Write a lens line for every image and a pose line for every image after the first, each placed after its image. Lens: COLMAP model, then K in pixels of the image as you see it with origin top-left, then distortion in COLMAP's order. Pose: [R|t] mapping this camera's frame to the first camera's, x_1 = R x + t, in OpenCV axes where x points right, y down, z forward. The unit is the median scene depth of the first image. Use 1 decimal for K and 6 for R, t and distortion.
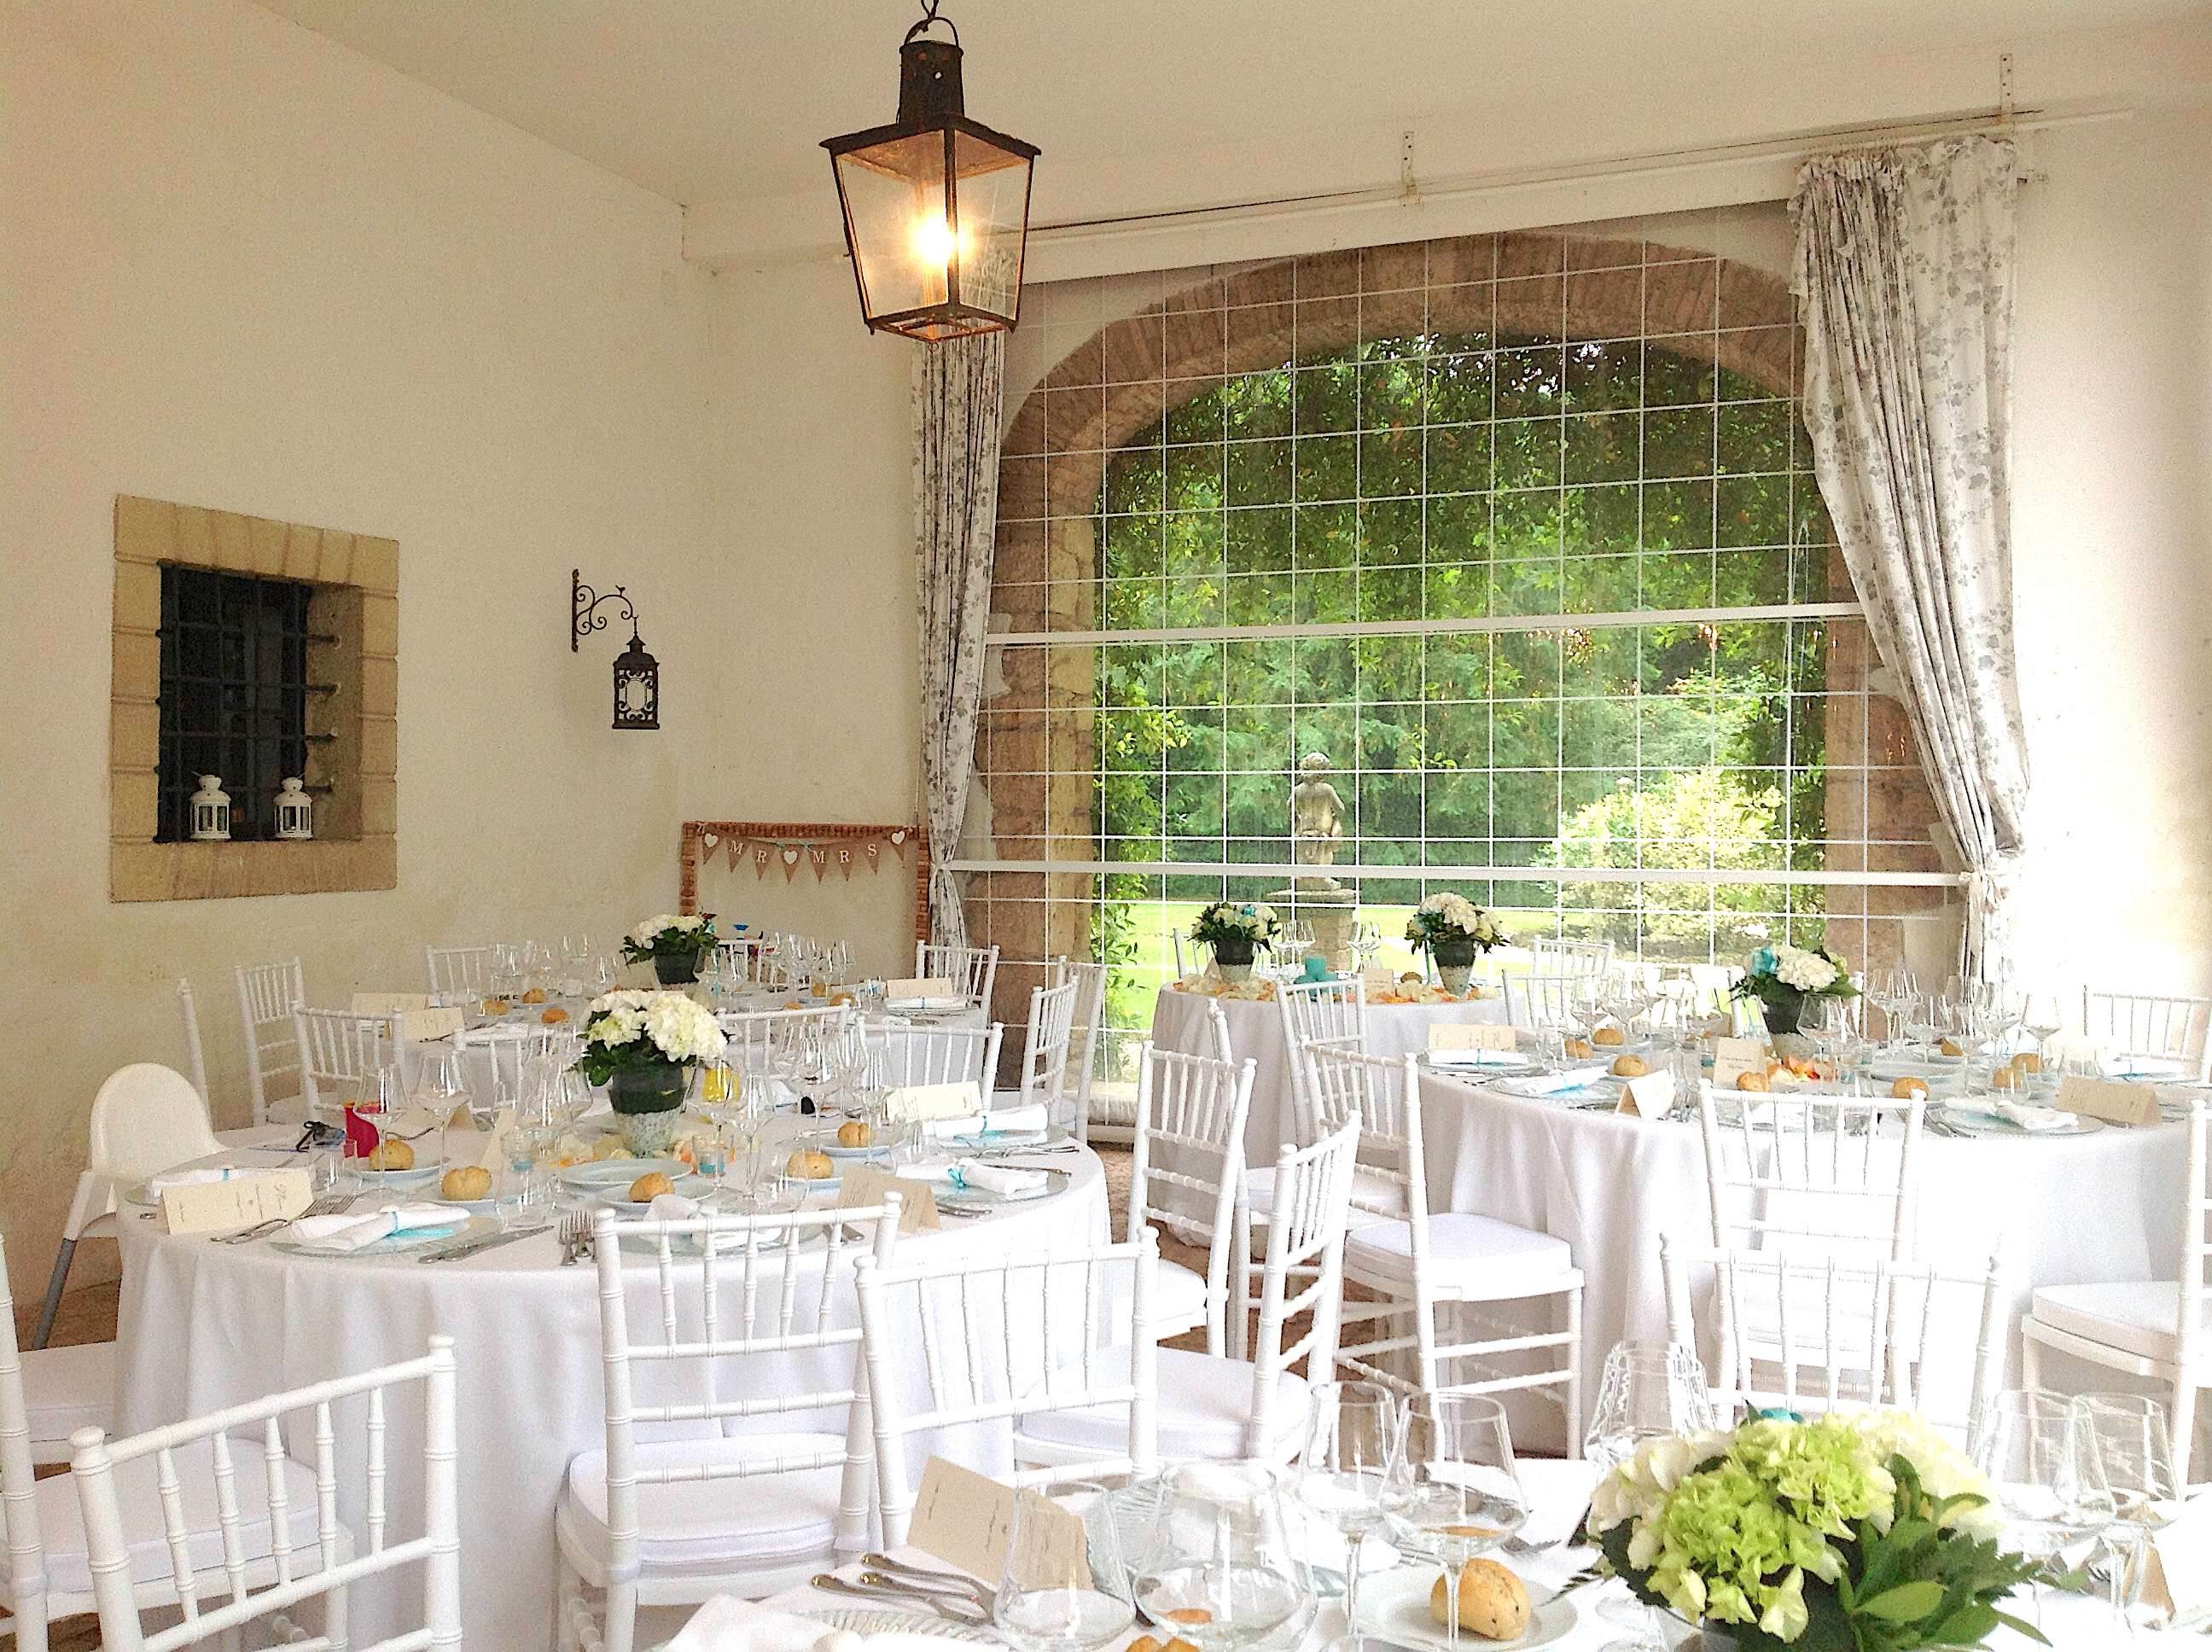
lens RADIAL K [[2107.5, 0, 1111.9], [0, 2107.5, 811.9], [0, 0, 1]] dist [0.201319, -0.488284]
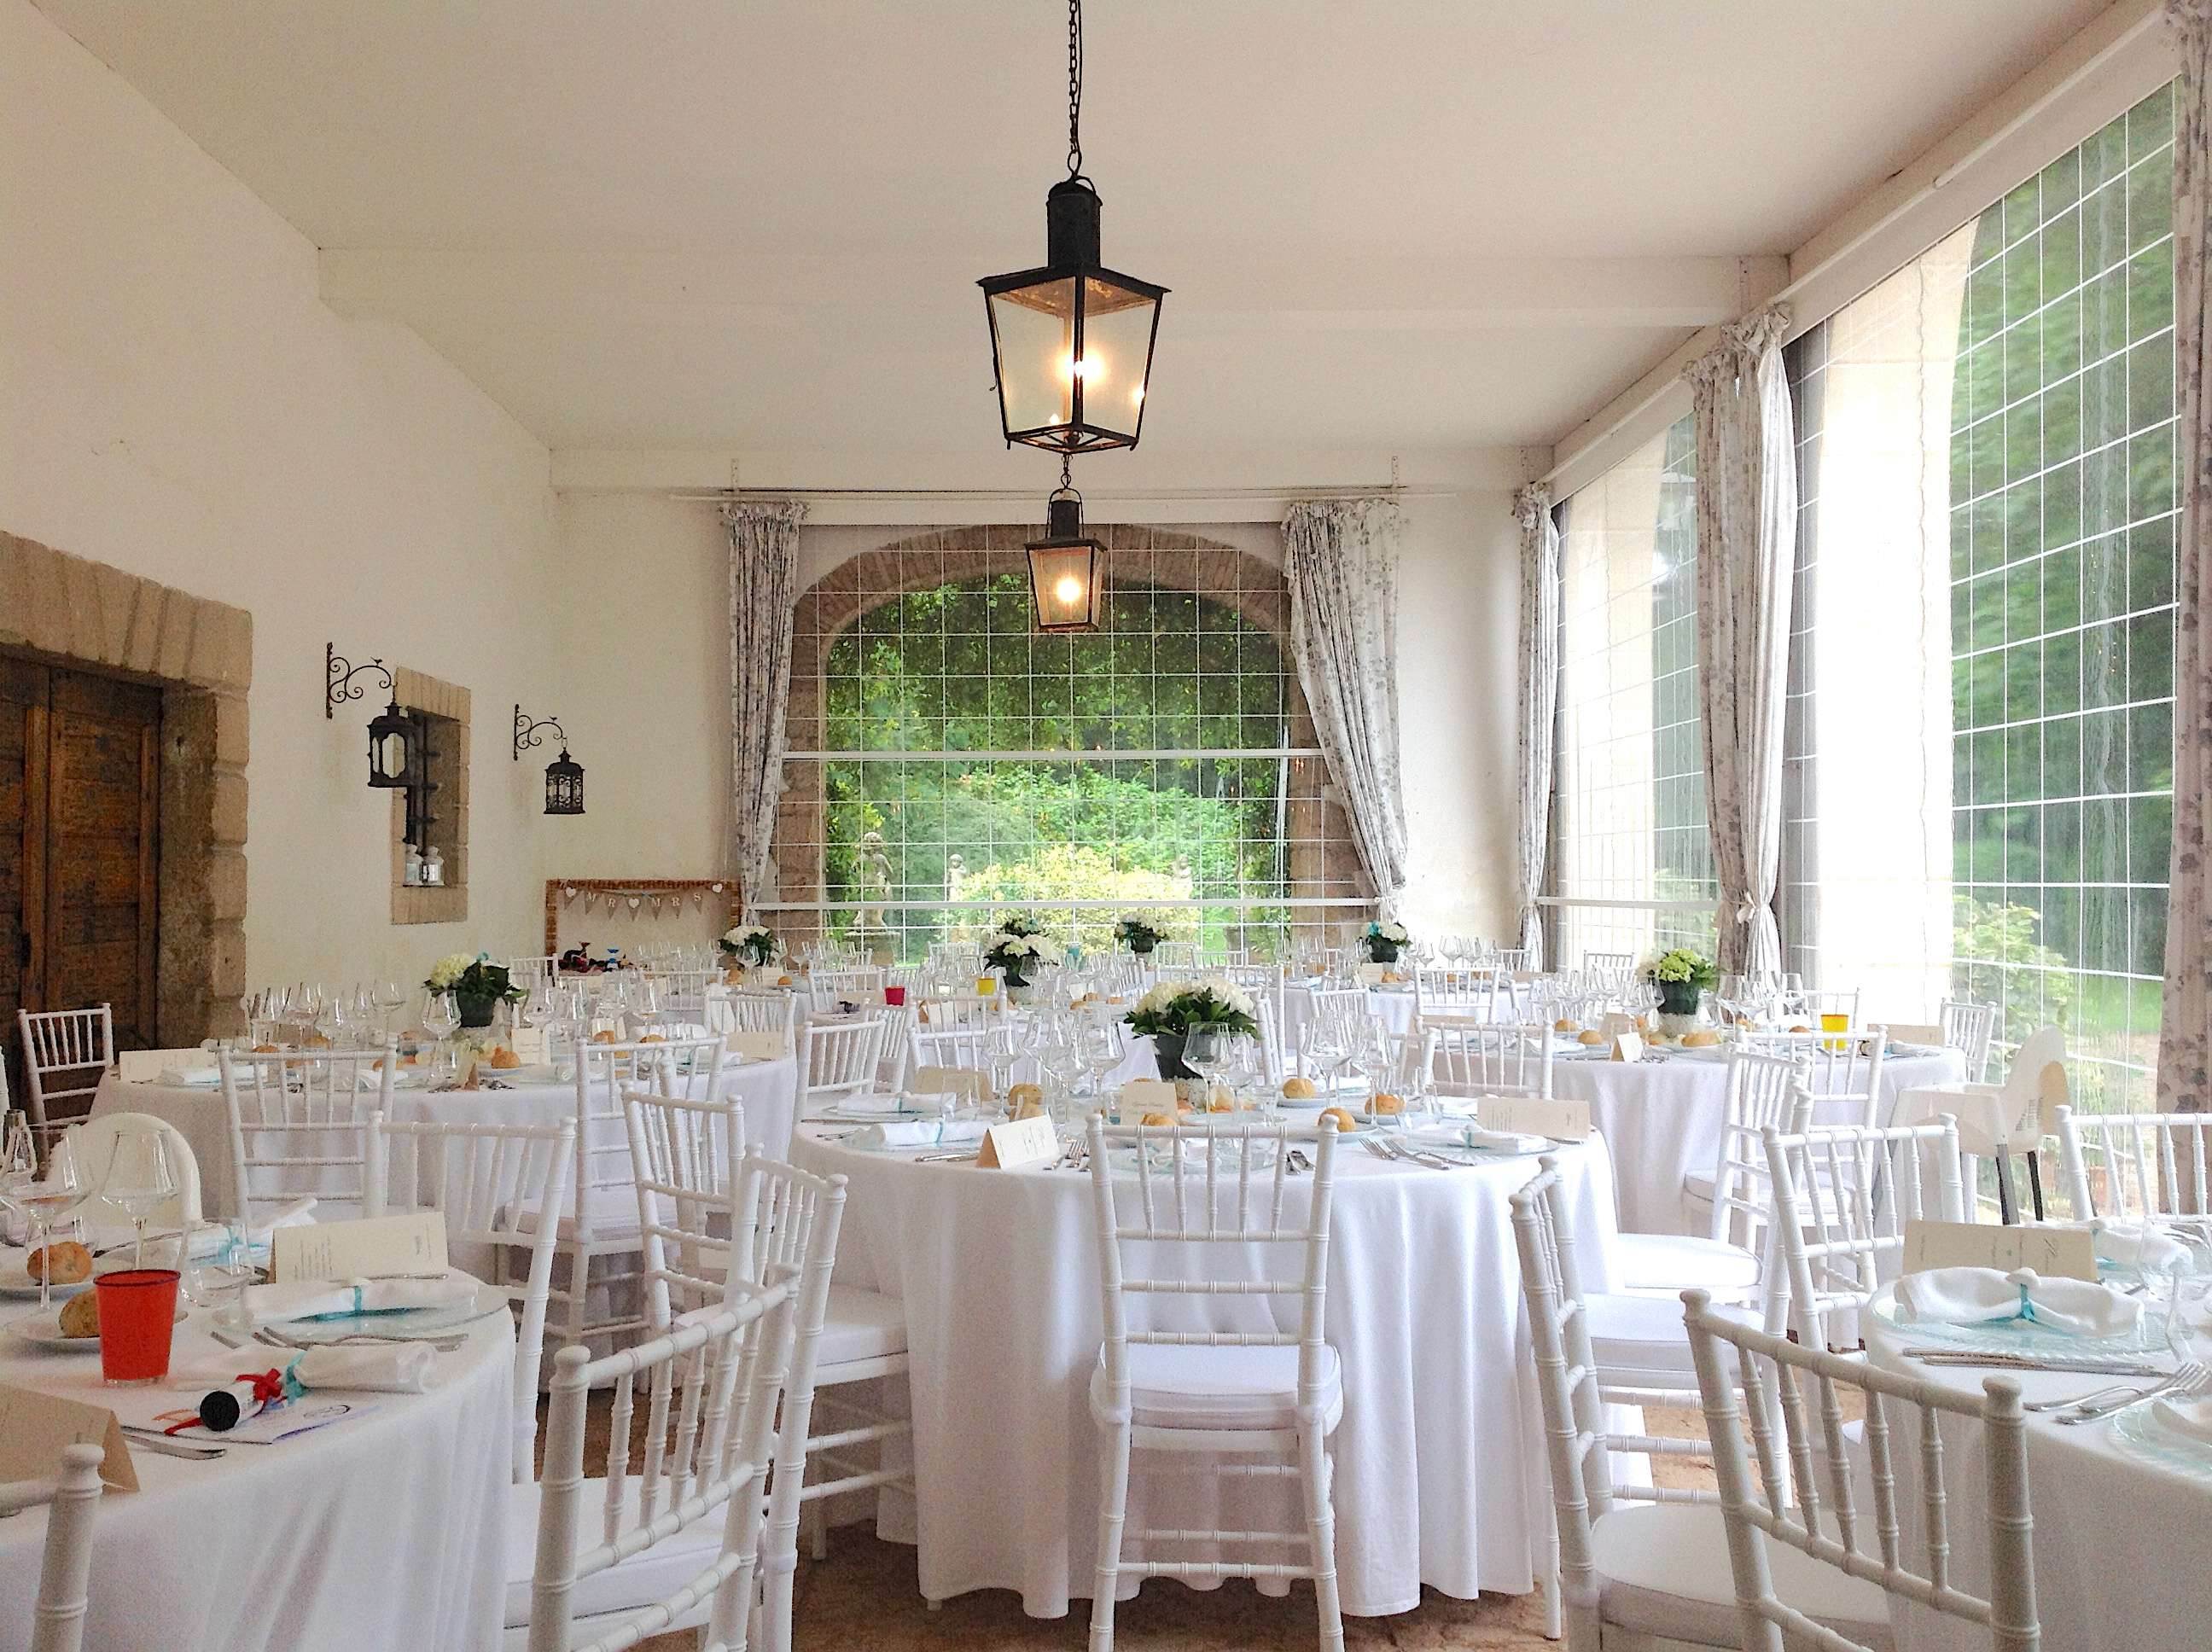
lens RADIAL K [[2107.5, 0, 1111.9], [0, 2107.5, 811.9], [0, 0, 1]] dist [0.201319, -0.488284]
pose [[0.915191, 0.006353, 0.402971, -0.505270], [0.009602, 0.999248, -0.037560, 0.019476], [-0.402906, 0.038244, 0.914442, -0.527281]]
